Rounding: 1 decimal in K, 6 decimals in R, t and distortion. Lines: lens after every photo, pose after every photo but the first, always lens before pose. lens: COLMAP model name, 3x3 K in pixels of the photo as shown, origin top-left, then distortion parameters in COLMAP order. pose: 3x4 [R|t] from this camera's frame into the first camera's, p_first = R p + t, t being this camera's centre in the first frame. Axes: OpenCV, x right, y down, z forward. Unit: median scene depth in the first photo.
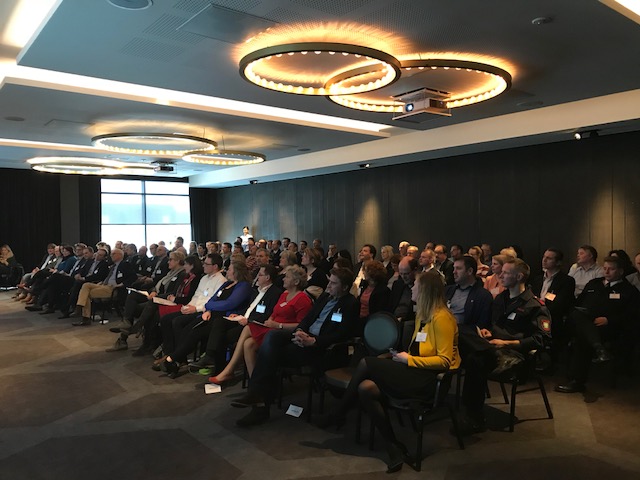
lens RADIAL K [[519.2, 0, 310.4], [0, 519.2, 238.9], [0, 0, 1]] dist [0.026232, -0.033829]
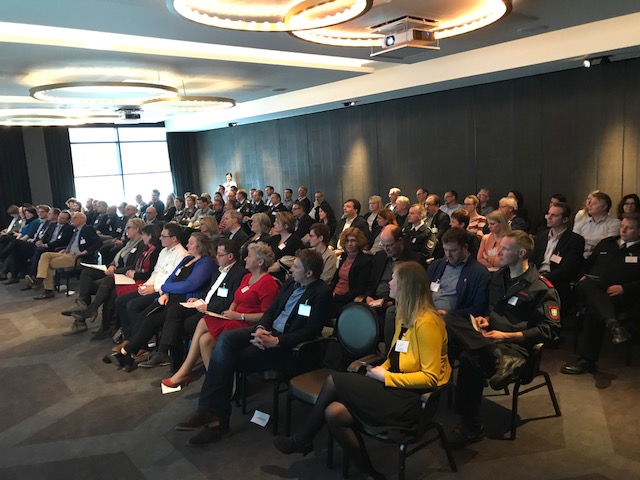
lens RADIAL K [[519.2, 0, 314.9], [0, 519.2, 233.3], [0, 0, 1]] dist [0.026232, -0.033829]
pose [[0.998880, -0.046624, 0.008095, 0.047379], [0.045345, 0.991969, 0.118077, -0.048984], [-0.013535, -0.117578, 0.992971, 0.131468]]
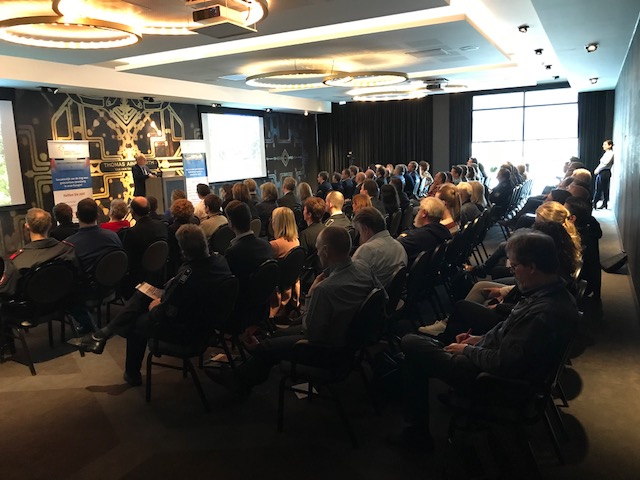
lens RADIAL K [[519.2, 0, 314.1], [0, 519.2, 239.5], [0, 0, 1]] dist [0.026232, -0.033829]
pose [[0.414548, 0.149069, -0.897735, 1.012770], [0.010012, 0.985686, 0.168296, -0.038839], [0.909972, -0.078755, 0.407121, 0.744638]]
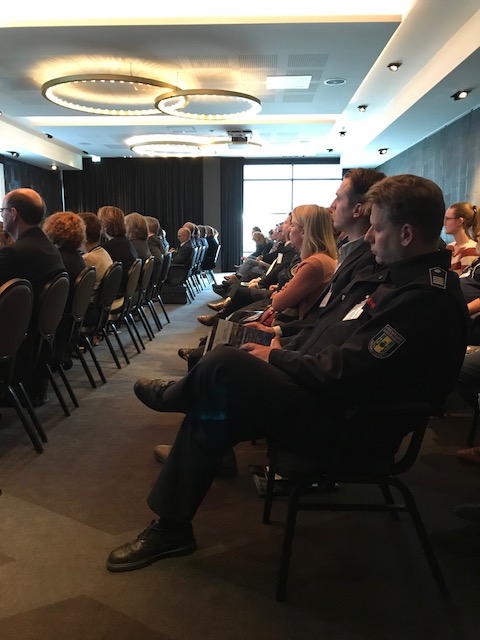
lens RADIAL K [[519.2, 0, 245.7], [0, 519.2, 323.2], [0, 0, 1]] dist [0.026232, -0.033829]
pose [[0.769681, 0.118360, -0.627361, 0.582942], [-0.027160, 0.987845, 0.153048, 0.064889], [0.637850, -0.100759, 0.763541, 0.610021]]
